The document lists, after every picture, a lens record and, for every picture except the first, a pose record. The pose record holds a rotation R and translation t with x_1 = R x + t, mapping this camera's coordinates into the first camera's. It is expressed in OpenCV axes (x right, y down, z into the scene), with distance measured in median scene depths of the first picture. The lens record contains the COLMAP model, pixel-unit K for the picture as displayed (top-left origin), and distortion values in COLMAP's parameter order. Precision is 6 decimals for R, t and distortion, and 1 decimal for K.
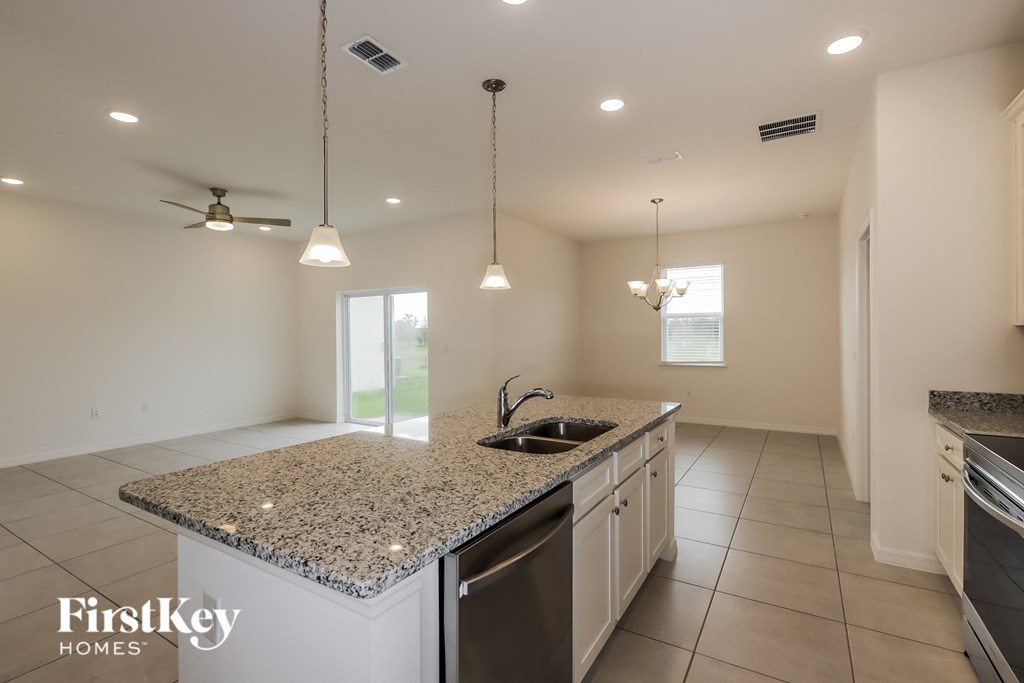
lens RADIAL K [[480.0, 0, 521.7], [0, 480.0, 340.5], [0, 0, 1]] dist [0.000863, 0.000489]
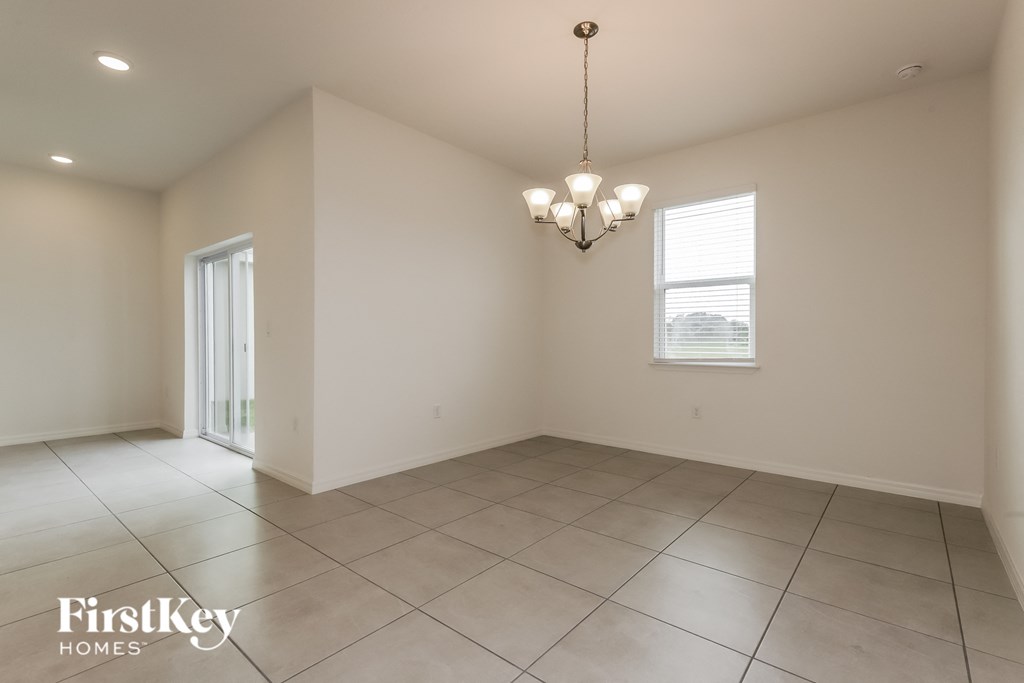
lens RADIAL K [[480.0, 0, 521.7], [0, 480.0, 340.5], [0, 0, 1]] dist [0.000863, 0.000489]
pose [[0.988984, 0.012930, -0.147456, 0.229509], [-0.013149, 0.999913, -0.000514, 0.025849], [0.147437, 0.002448, 0.989068, 0.388712]]
